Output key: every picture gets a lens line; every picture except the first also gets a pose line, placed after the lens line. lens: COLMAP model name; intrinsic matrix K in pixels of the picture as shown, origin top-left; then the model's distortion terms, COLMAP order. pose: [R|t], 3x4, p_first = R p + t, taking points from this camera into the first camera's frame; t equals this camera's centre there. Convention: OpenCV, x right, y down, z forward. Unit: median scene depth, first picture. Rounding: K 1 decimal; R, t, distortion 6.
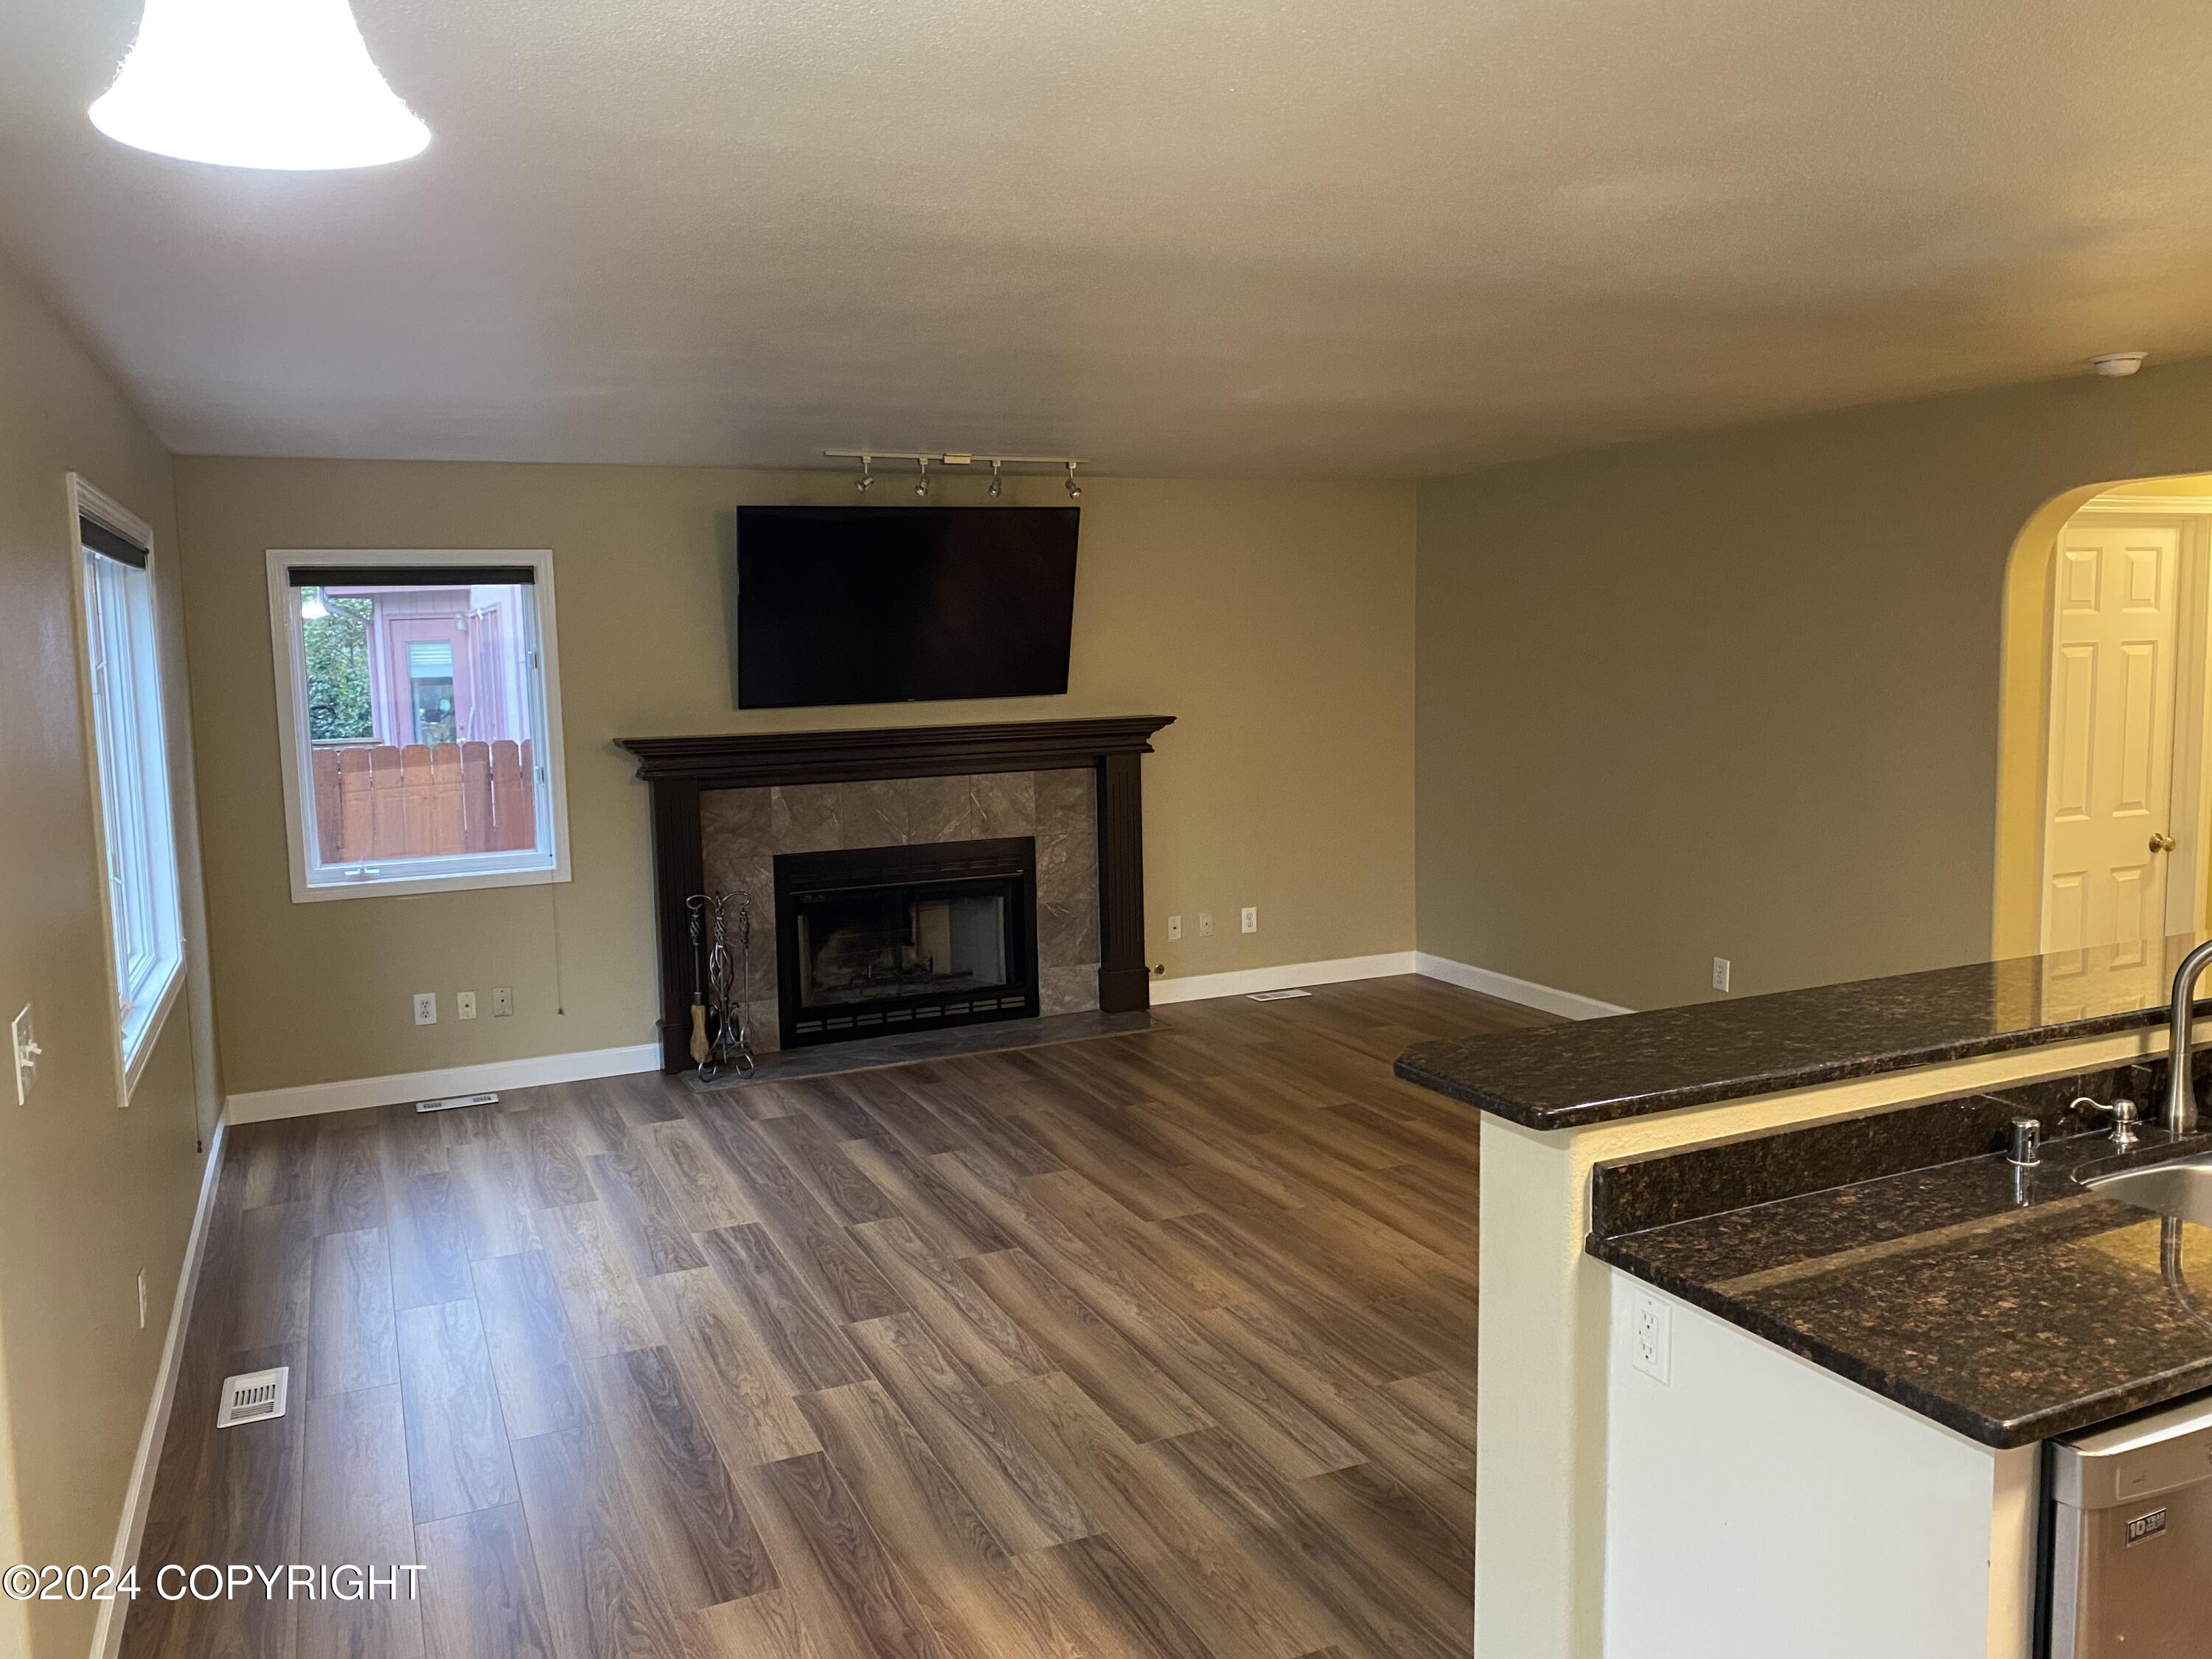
lens RADIAL K [[1705.9, 0, 1109.4], [0, 1705.9, 815.4], [0, 0, 1]] dist [0.083627, -0.116860]
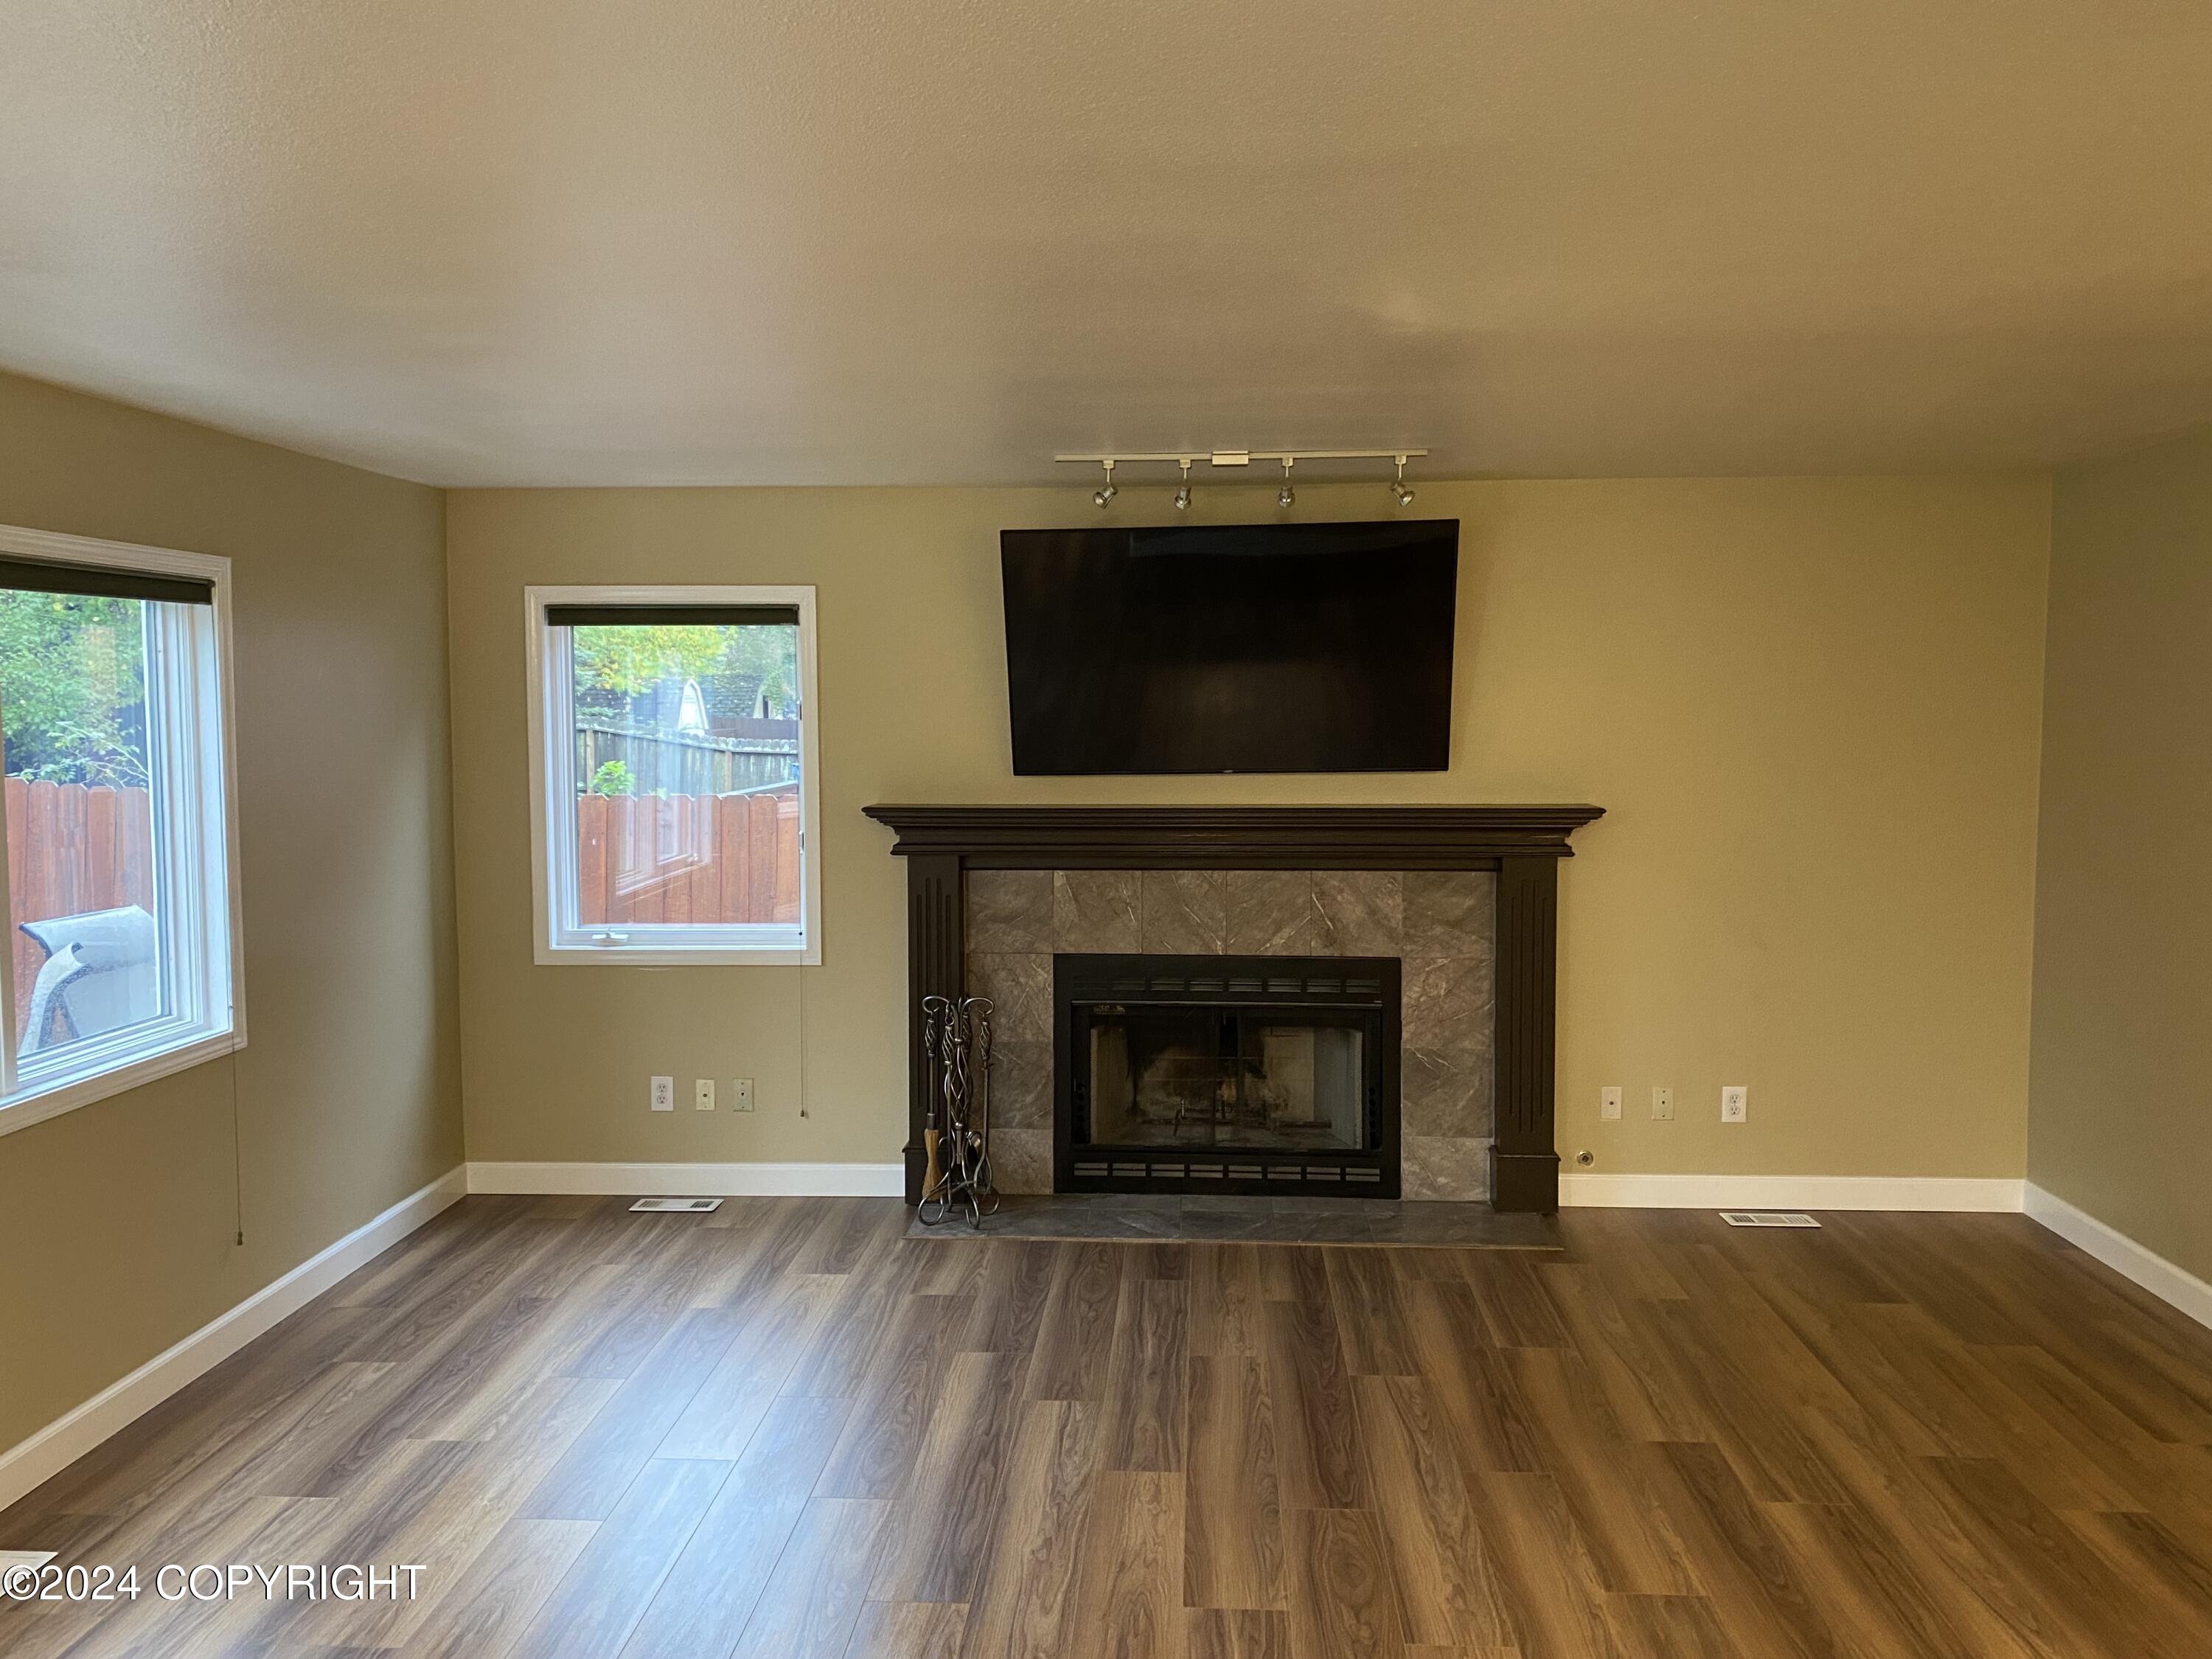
lens RADIAL K [[1705.9, 0, 1107.6], [0, 1705.9, 799.9], [0, 0, 1]] dist [0.083627, -0.116860]
pose [[0.882705, 0.050584, -0.467197, 0.217169], [-0.067372, 0.997541, -0.019286, -0.038510], [0.465073, 0.048500, 0.883943, 0.304637]]
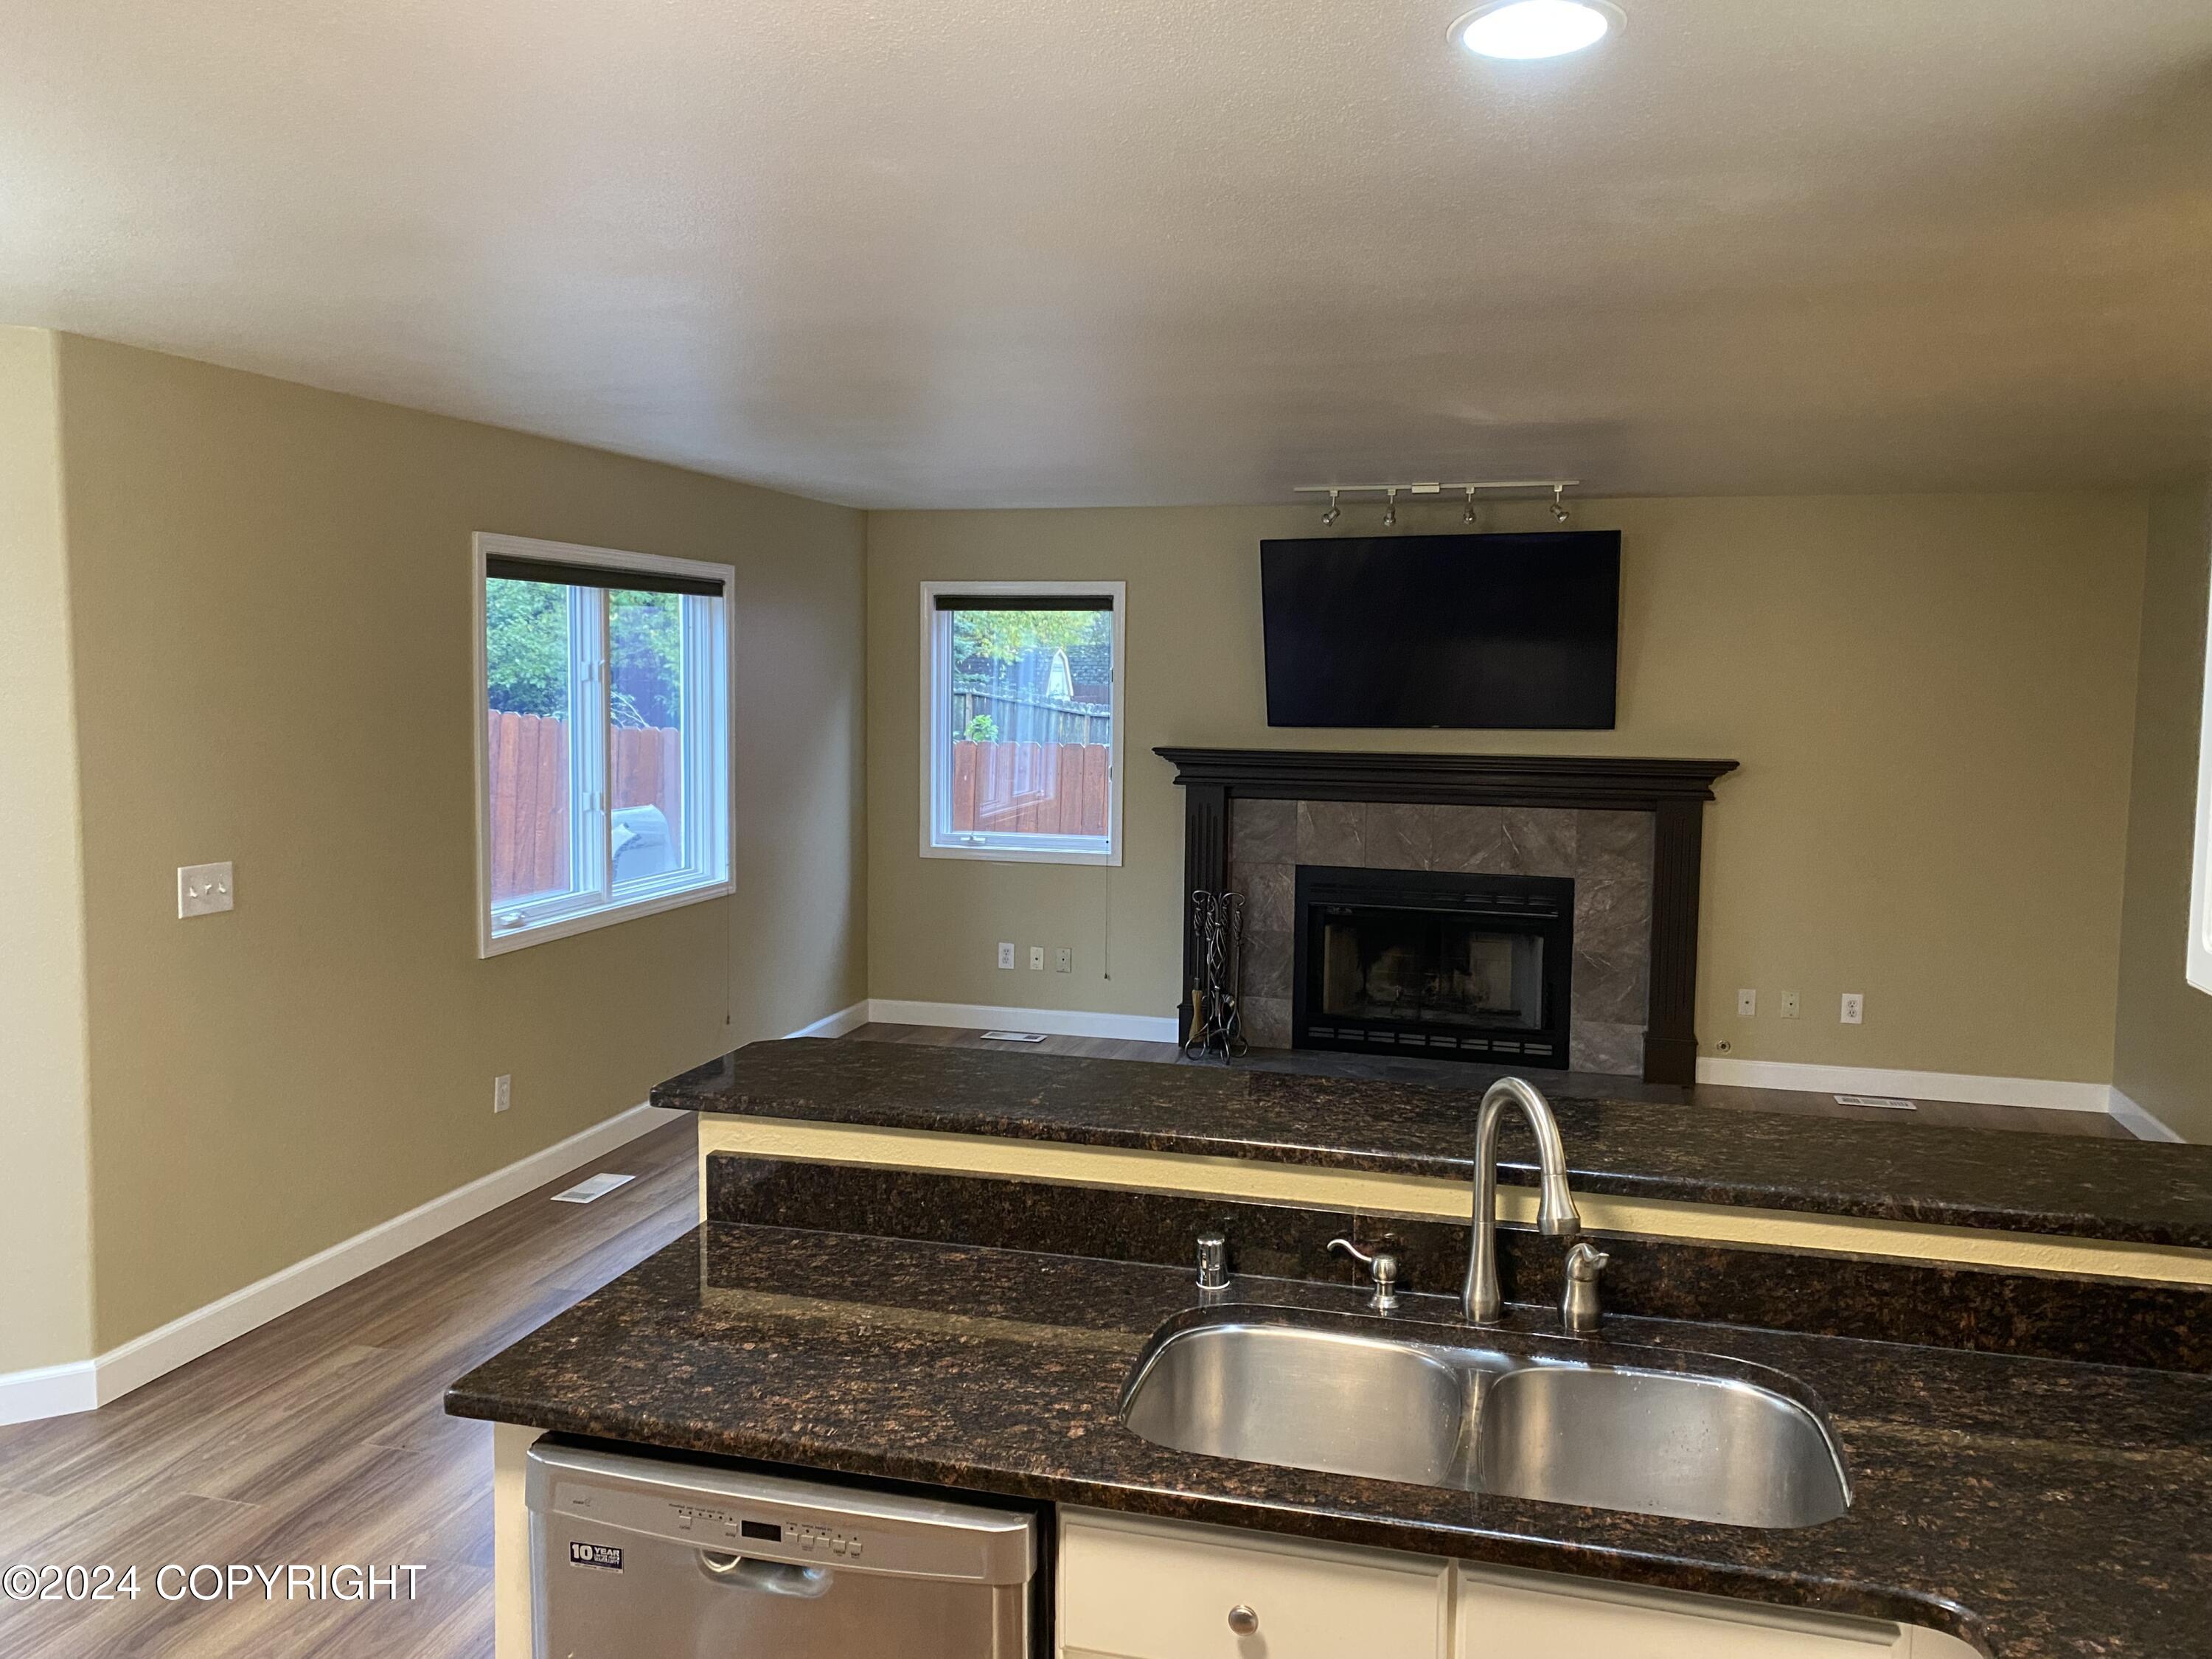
lens RADIAL K [[1705.9, 0, 1081.5], [0, 1705.9, 797.7], [0, 0, 1]] dist [0.083627, -0.116860]
pose [[0.752794, 0.084275, -0.652839, 0.417731], [-0.098577, 0.995020, 0.014777, -0.022097], [0.650833, 0.053231, 0.757353, 0.112900]]
